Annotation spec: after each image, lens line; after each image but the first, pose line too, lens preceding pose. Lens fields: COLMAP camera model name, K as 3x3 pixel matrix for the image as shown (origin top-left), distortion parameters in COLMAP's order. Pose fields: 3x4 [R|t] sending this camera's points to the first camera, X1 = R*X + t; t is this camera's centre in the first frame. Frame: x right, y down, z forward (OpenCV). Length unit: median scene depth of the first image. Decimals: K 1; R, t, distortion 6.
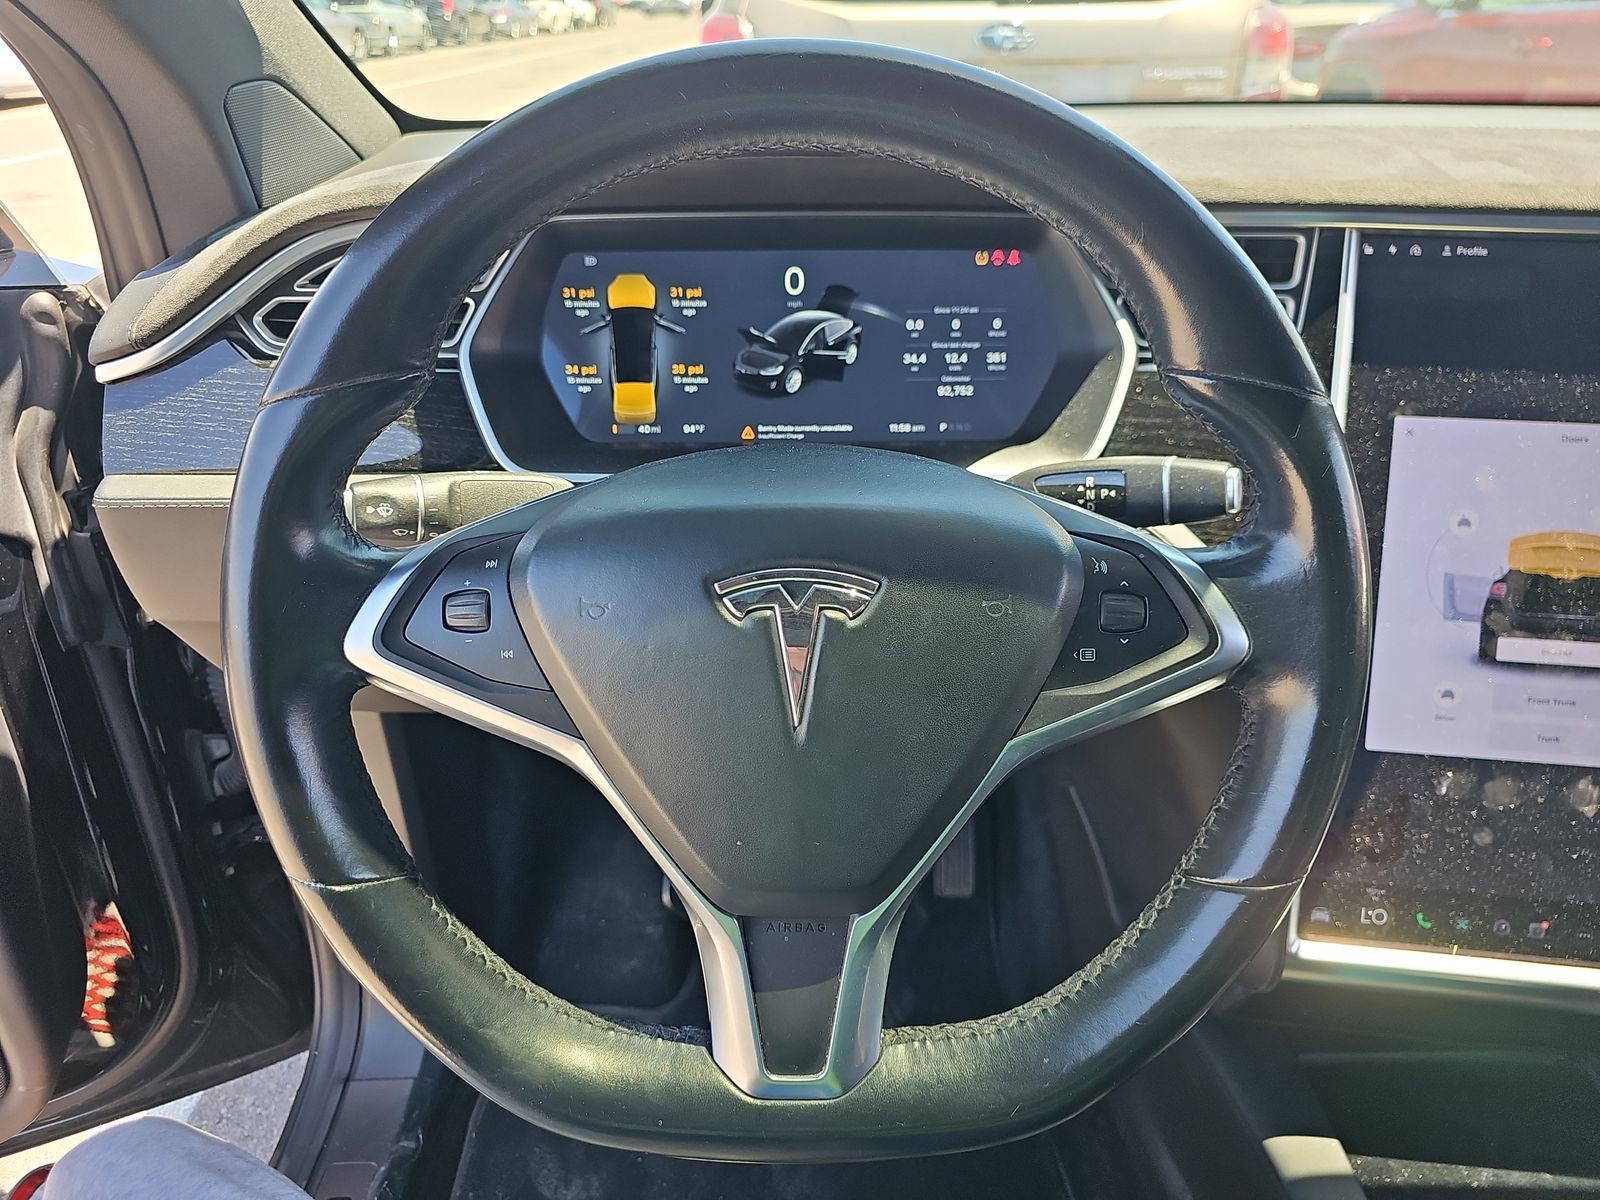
lens RADIAL K [[1038.5, 0, 797.9], [0, 1038.5, 599.8], [0, 0, 1]] dist [0.010912, -0.011164]
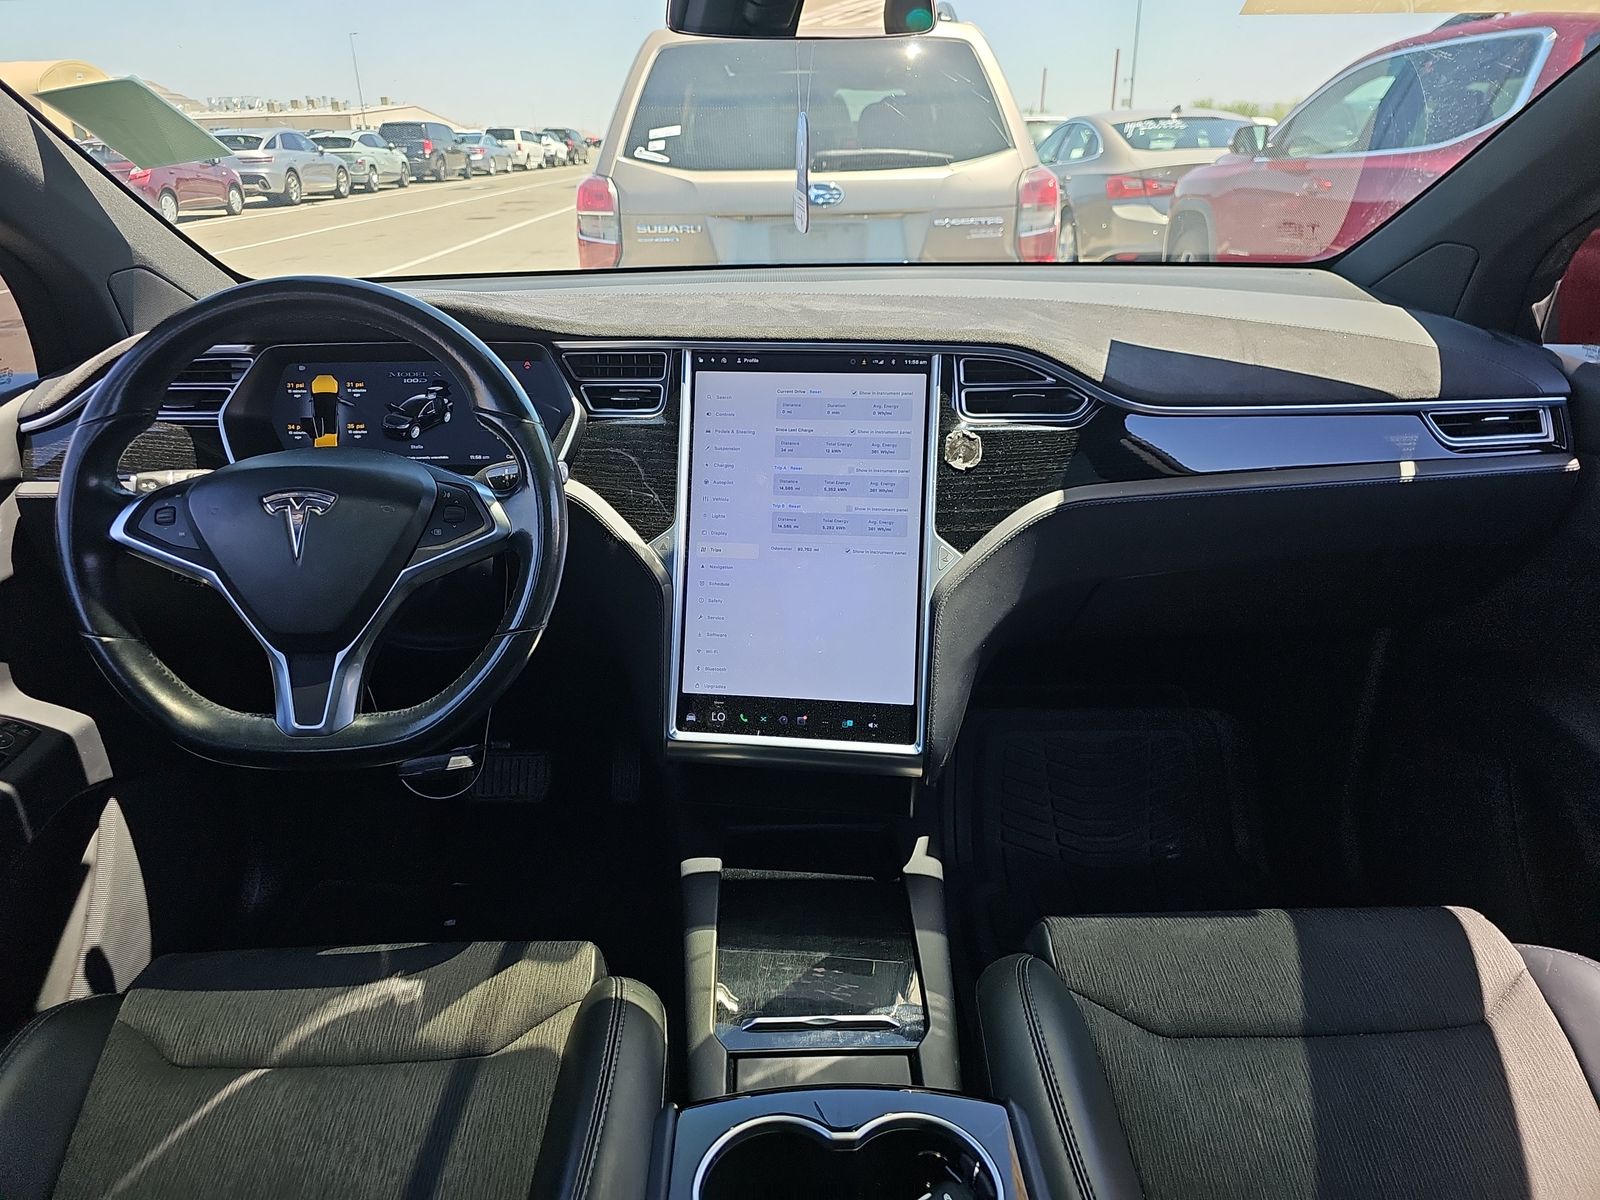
lens RADIAL K [[1038.5, 0, 798.0], [0, 1038.5, 594.0], [0, 0, 1]] dist [0.010912, -0.011164]
pose [[0.999837, -0.010495, 0.014677, 0.638815], [0.011980, 0.994389, -0.105104, 0.270521], [-0.013491, 0.105263, 0.994353, -0.786573]]
